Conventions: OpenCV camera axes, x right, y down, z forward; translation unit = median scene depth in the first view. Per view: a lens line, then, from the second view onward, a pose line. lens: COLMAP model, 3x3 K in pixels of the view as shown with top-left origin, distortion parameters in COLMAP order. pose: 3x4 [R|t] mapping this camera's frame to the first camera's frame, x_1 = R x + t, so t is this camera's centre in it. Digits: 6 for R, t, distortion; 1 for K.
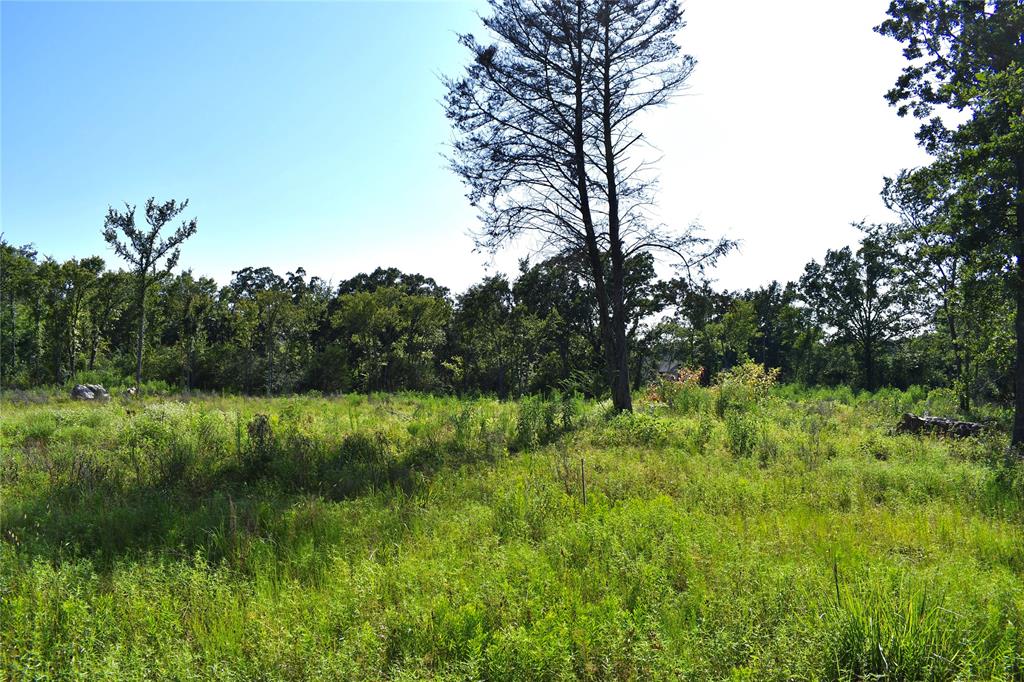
lens RADIAL K [[803.3, 0, 514.9], [0, 803.3, 337.0], [0, 0, 1]] dist [-0.099377, 0.018706]
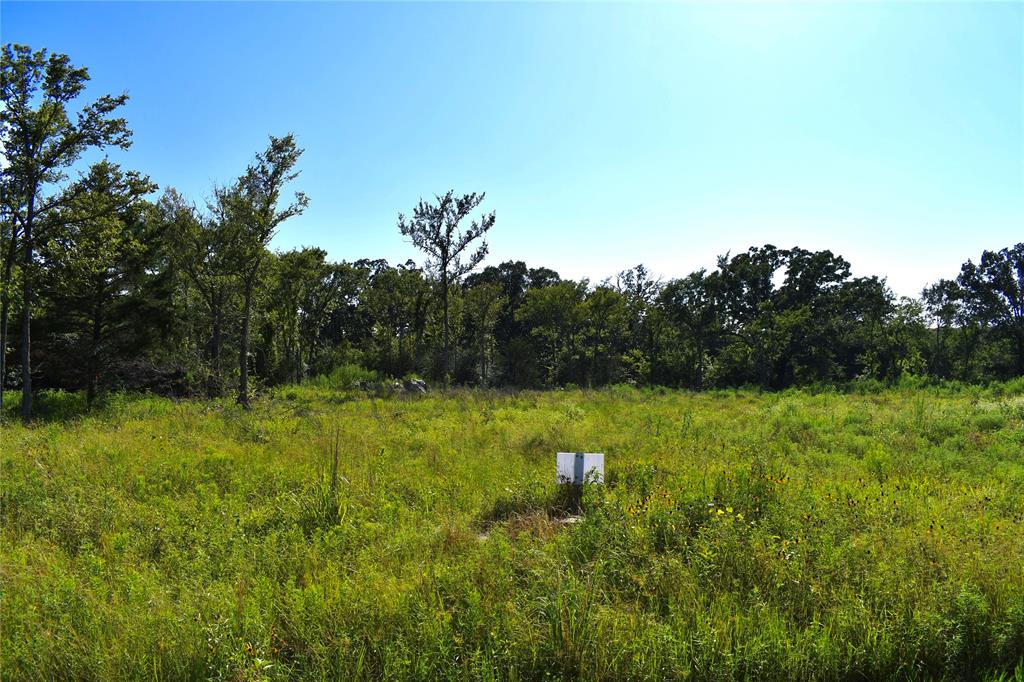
lens RADIAL K [[803.3, 0, 511.0], [0, 803.3, 341.0], [0, 0, 1]] dist [-0.099377, 0.018706]
pose [[0.998279, 0.002613, 0.058587, -0.317030], [-0.003528, 0.999873, 0.015517, -0.002629], [-0.058539, -0.015697, 0.998162, -0.010820]]
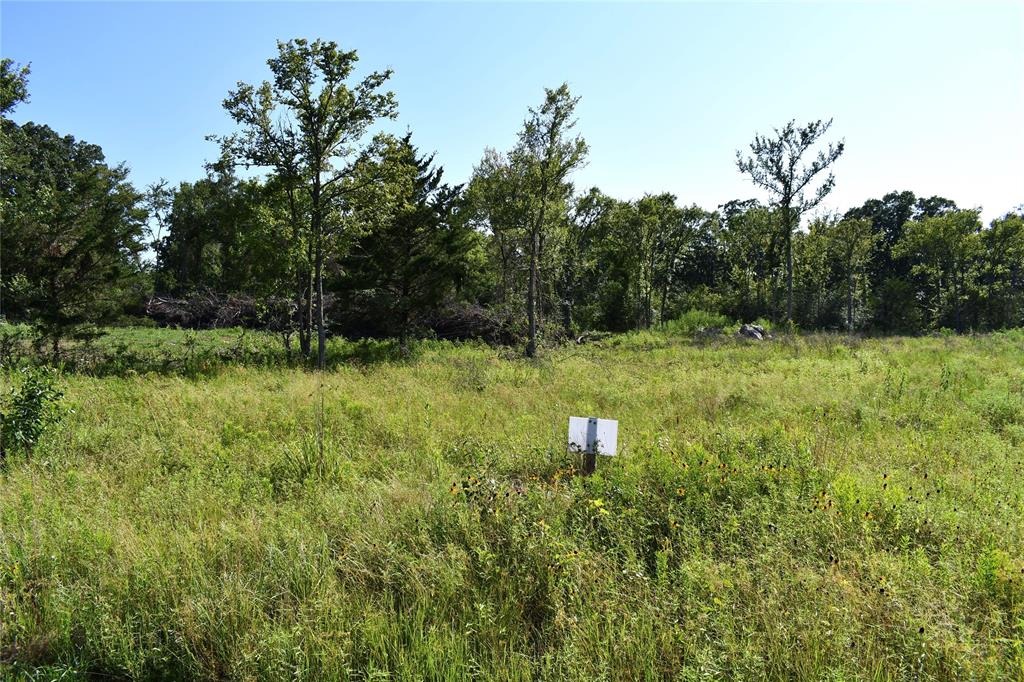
lens RADIAL K [[803.3, 0, 506.8], [0, 803.3, 340.2], [0, 0, 1]] dist [-0.099377, 0.018706]
pose [[0.905231, 0.000758, -0.424919, -0.266370], [0.034871, 0.996493, 0.076066, -0.002679], [0.423487, -0.083675, 0.902030, 0.008557]]
